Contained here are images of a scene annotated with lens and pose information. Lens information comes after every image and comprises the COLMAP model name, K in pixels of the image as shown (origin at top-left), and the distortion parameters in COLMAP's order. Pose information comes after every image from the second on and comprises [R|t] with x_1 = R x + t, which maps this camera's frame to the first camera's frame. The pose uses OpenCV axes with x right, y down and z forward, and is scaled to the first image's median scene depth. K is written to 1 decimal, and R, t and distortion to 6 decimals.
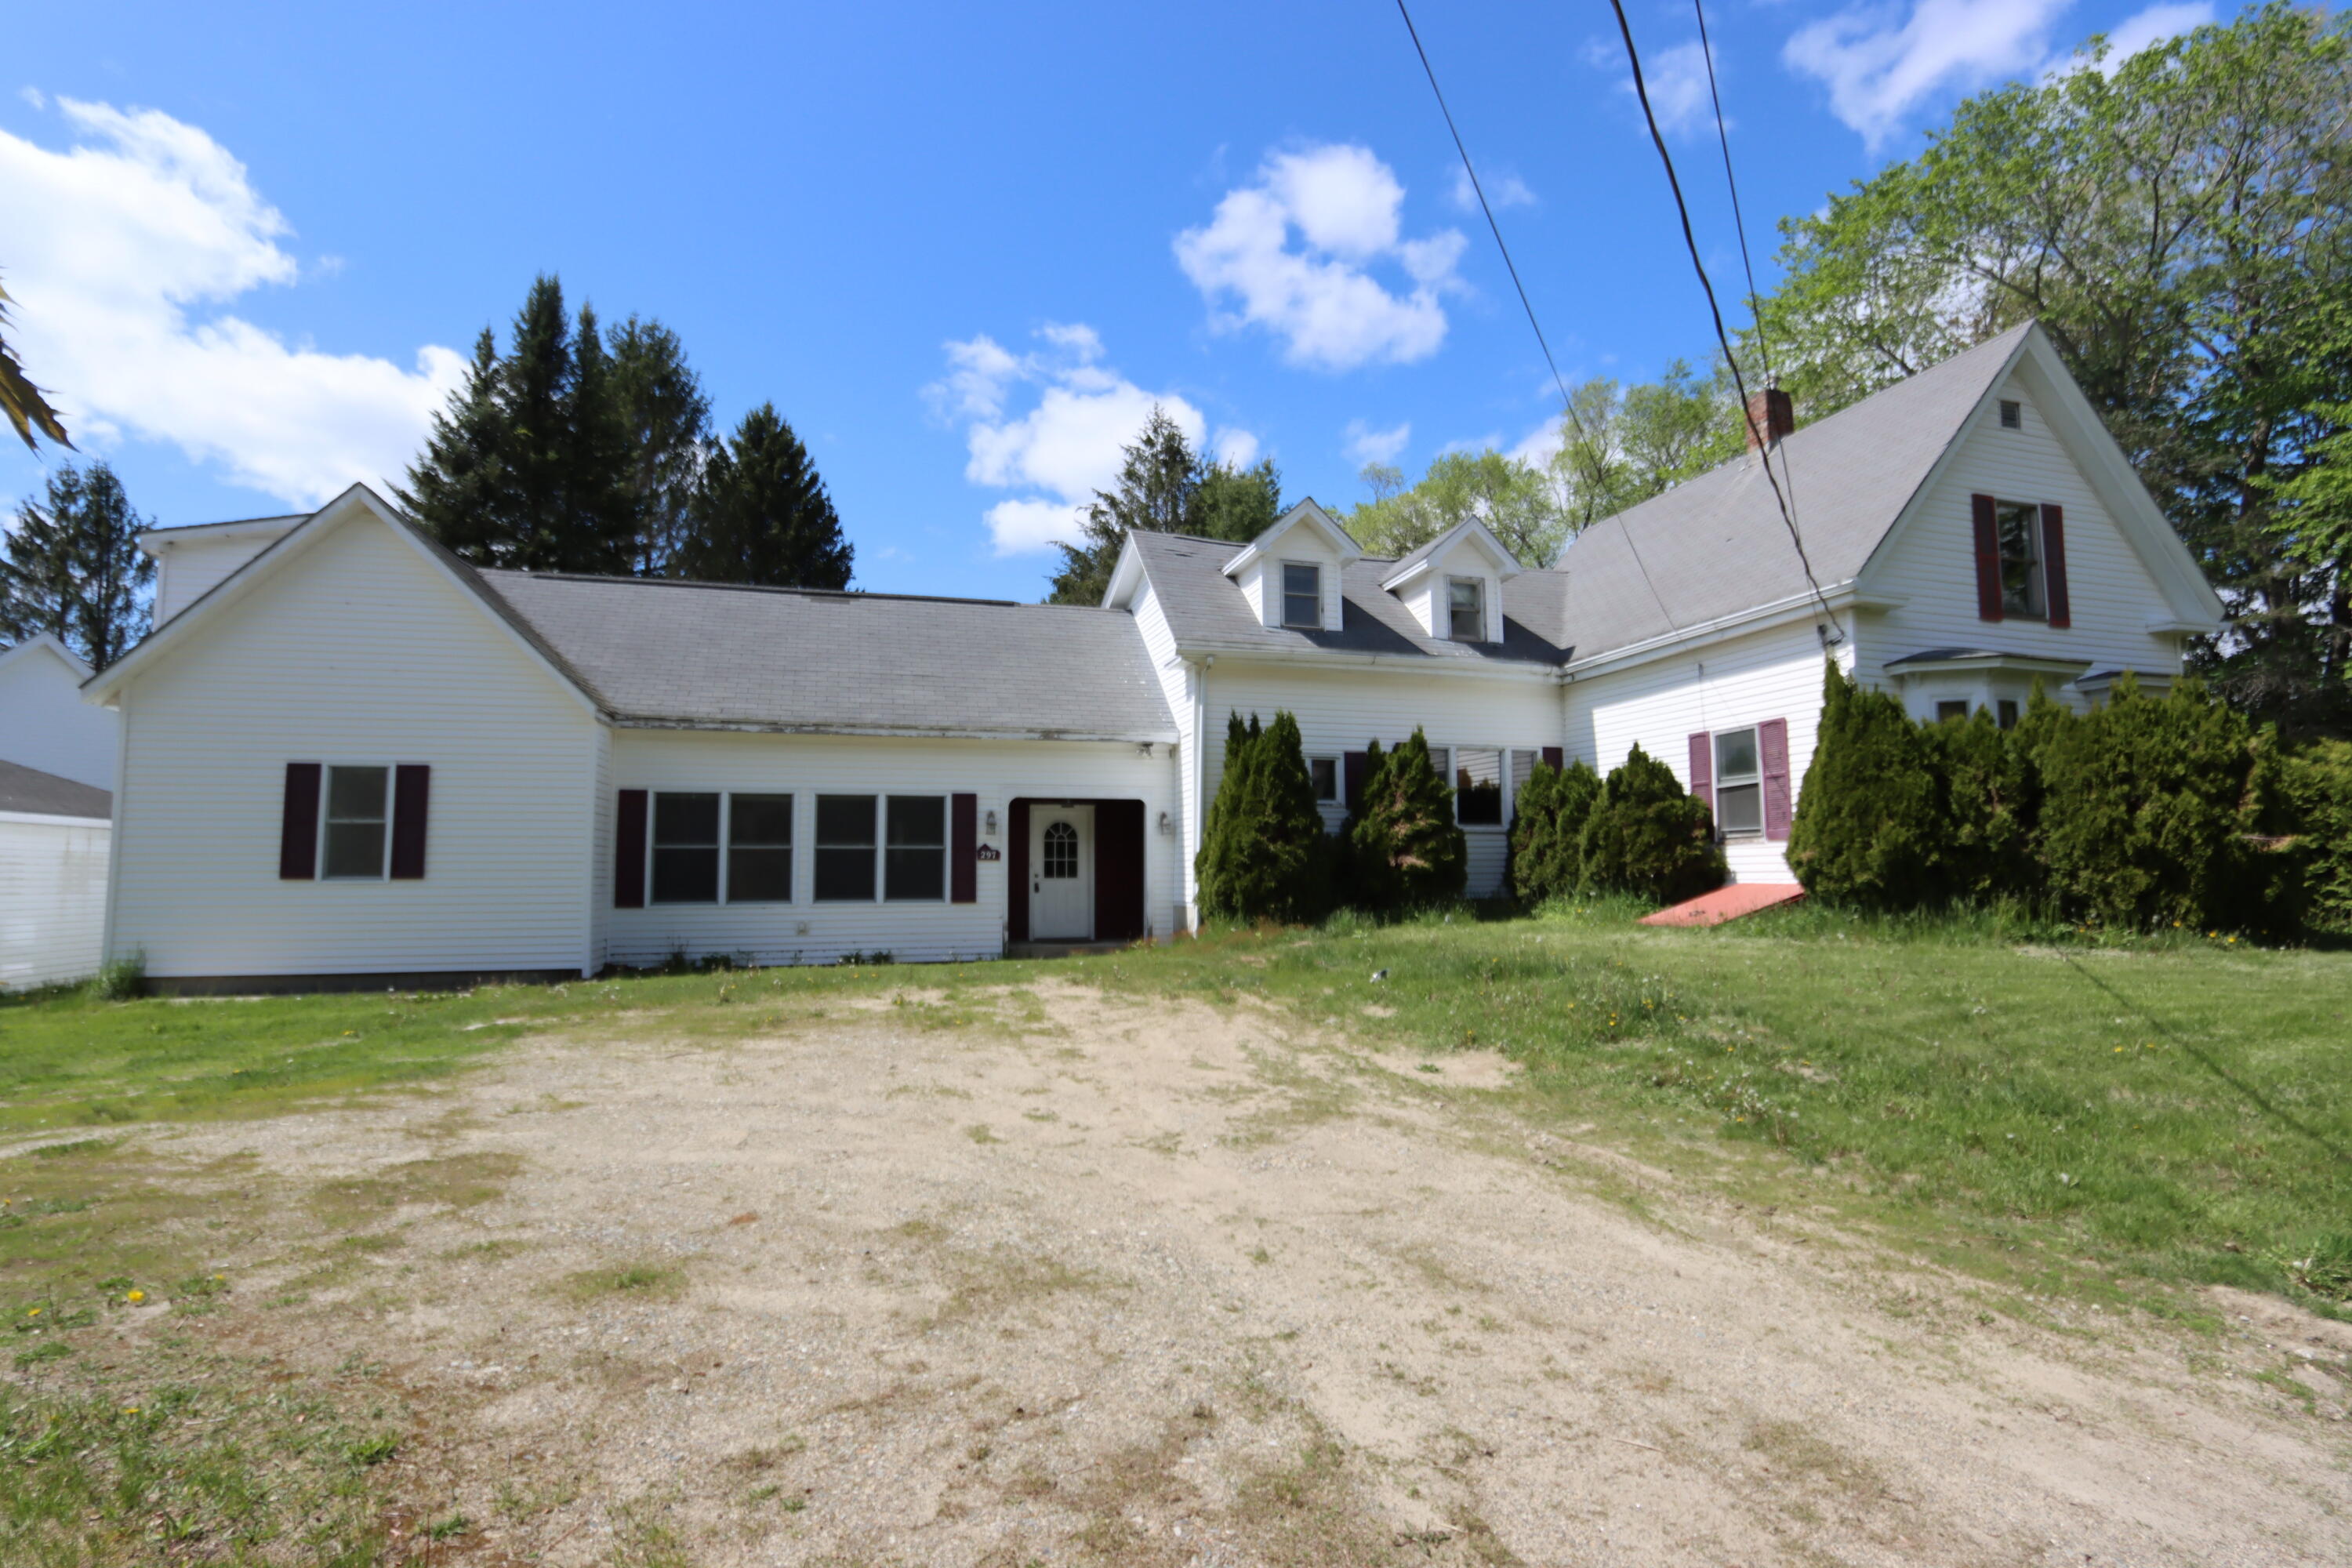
lens RADIAL K [[1068.3, 0, 1176.0], [0, 1068.3, 784.0], [0, 0, 1]] dist [-0.001250, -0.000424]
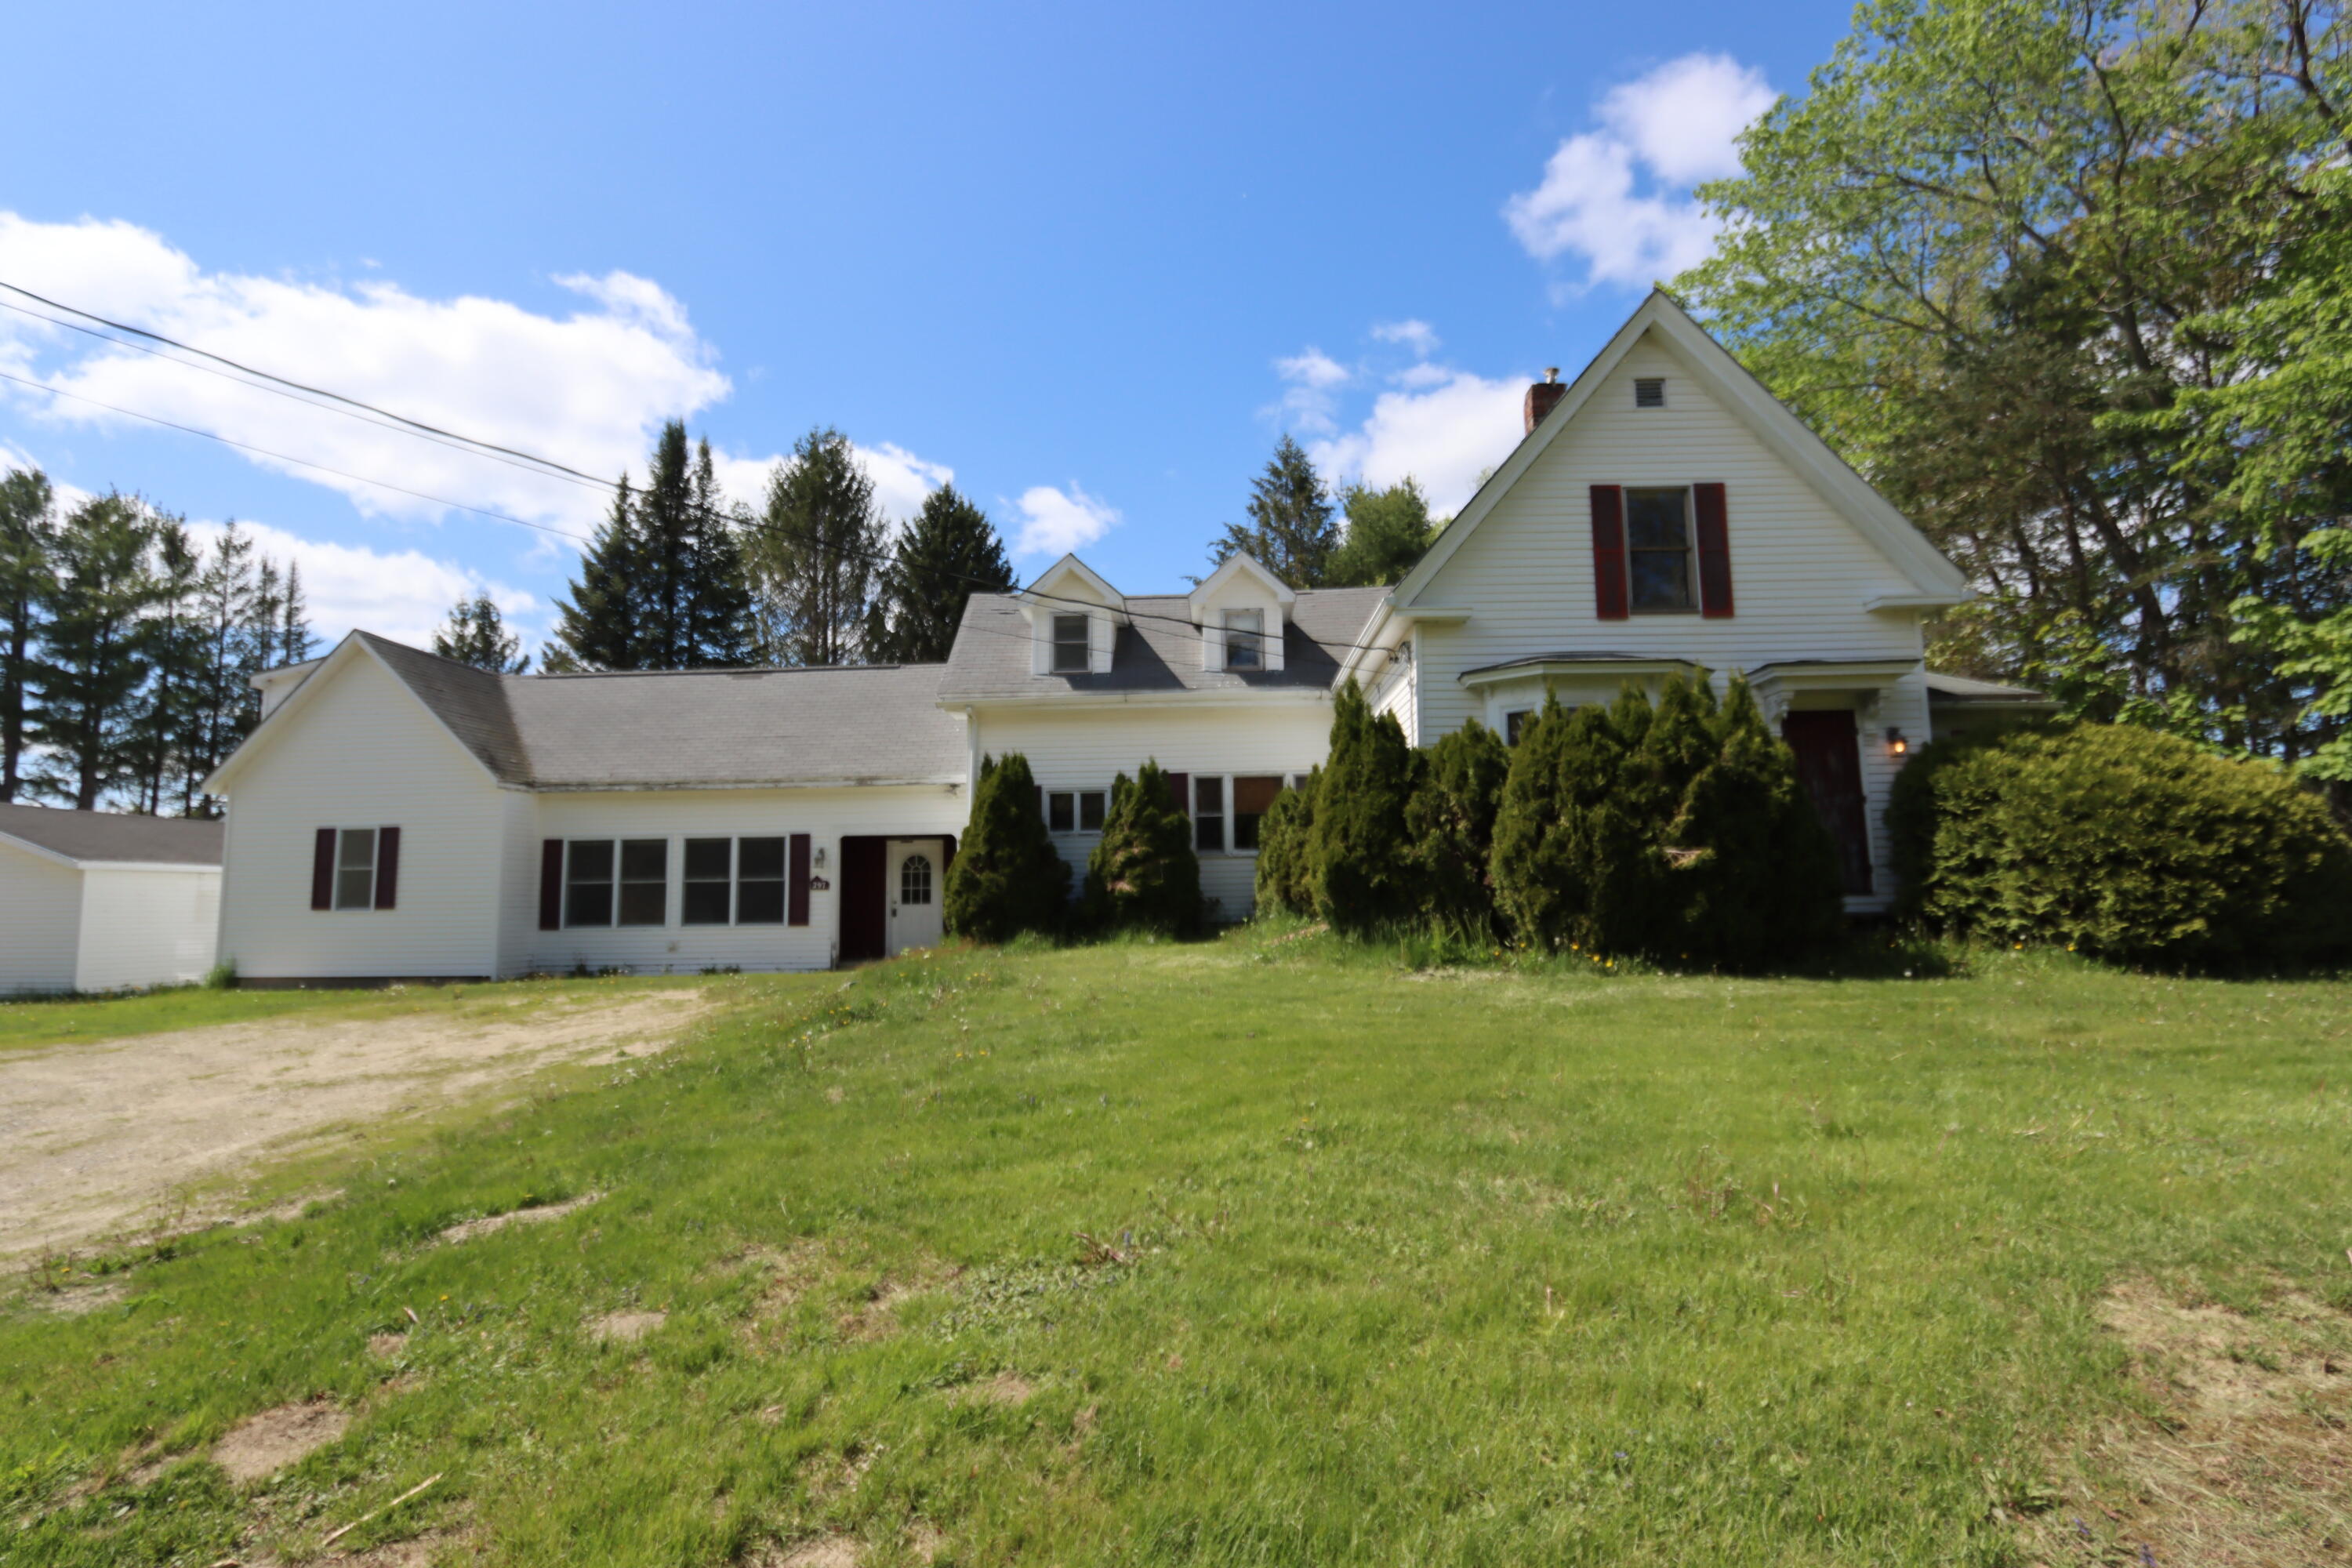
lens RADIAL K [[1120.6, 0, 1176.0], [0, 1120.6, 784.0], [0, 0, 1]] dist [0.020110, 0.000339]
pose [[0.940415, -0.043129, -0.337284, 0.658424], [0.036173, 0.998984, -0.026884, 0.002291], [0.338100, 0.013082, 0.941019, -0.042547]]
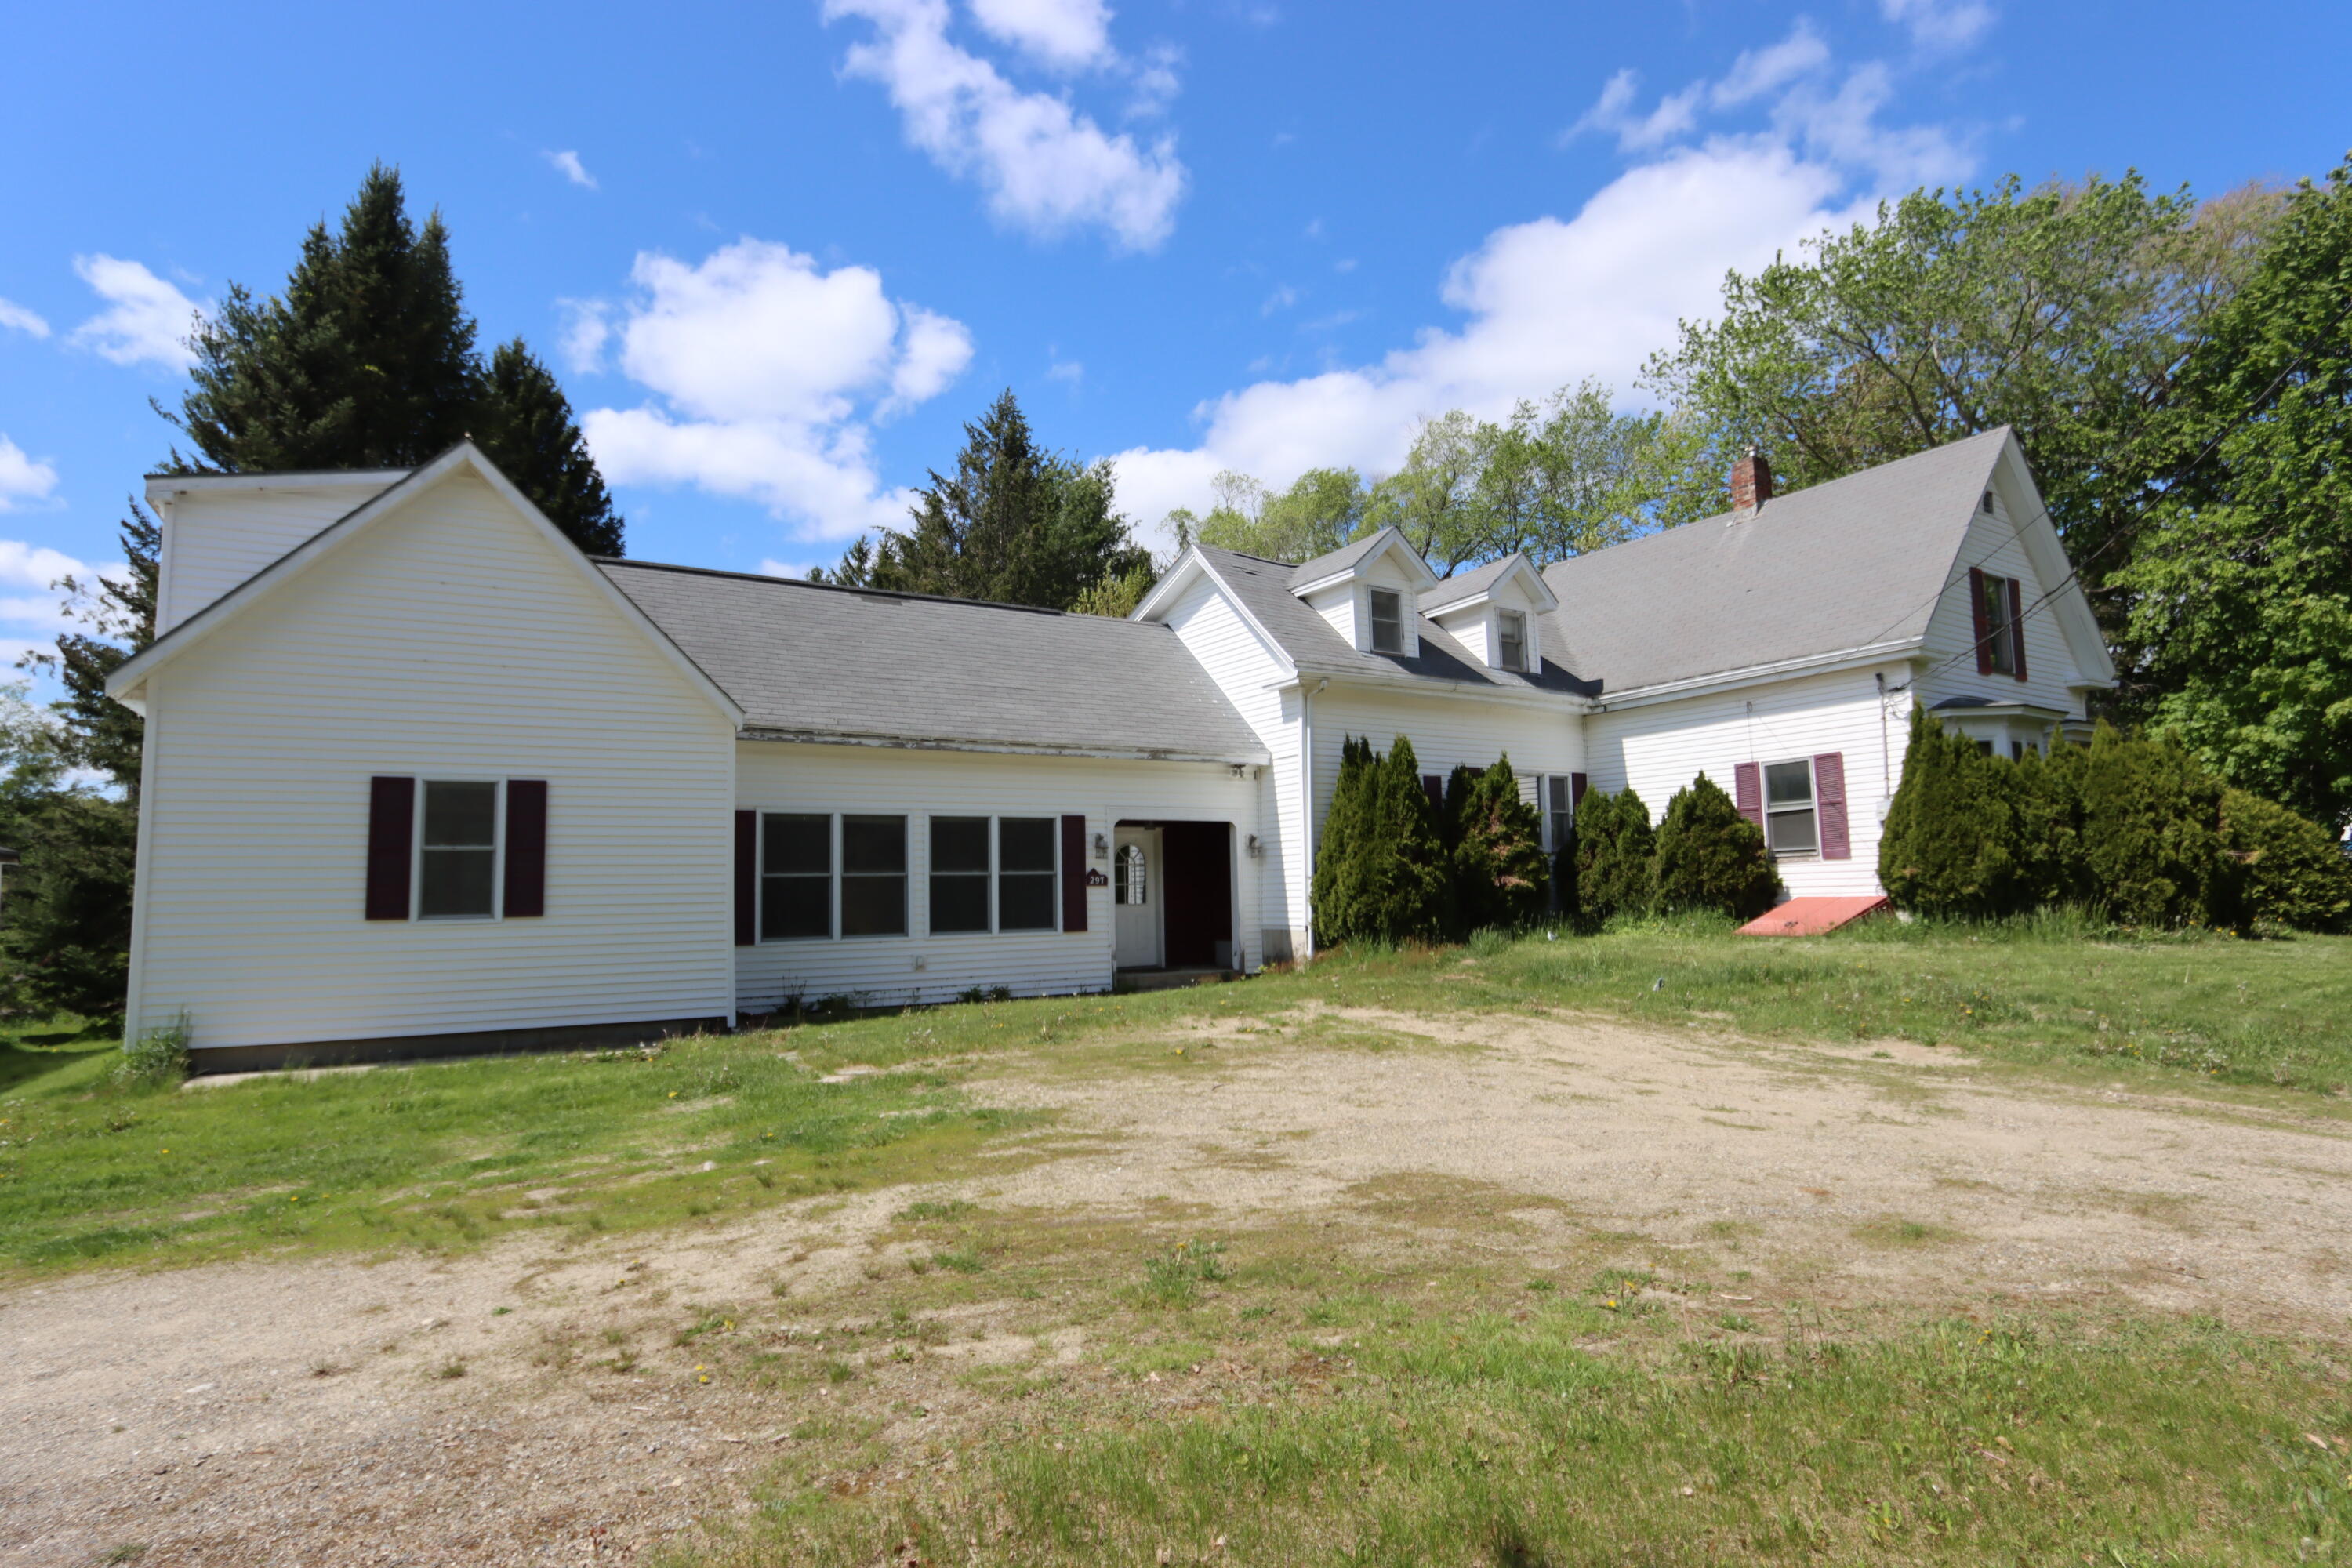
lens RADIAL K [[1158.9, 0, 1176.0], [0, 1158.9, 784.0], [0, 0, 1]] dist [-0.000726, -0.000199]
pose [[0.963703, 0.009895, 0.266795, -0.405453], [-0.005744, 0.999850, -0.016335, -0.002783], [-0.266917, 0.014209, 0.963615, -0.008325]]
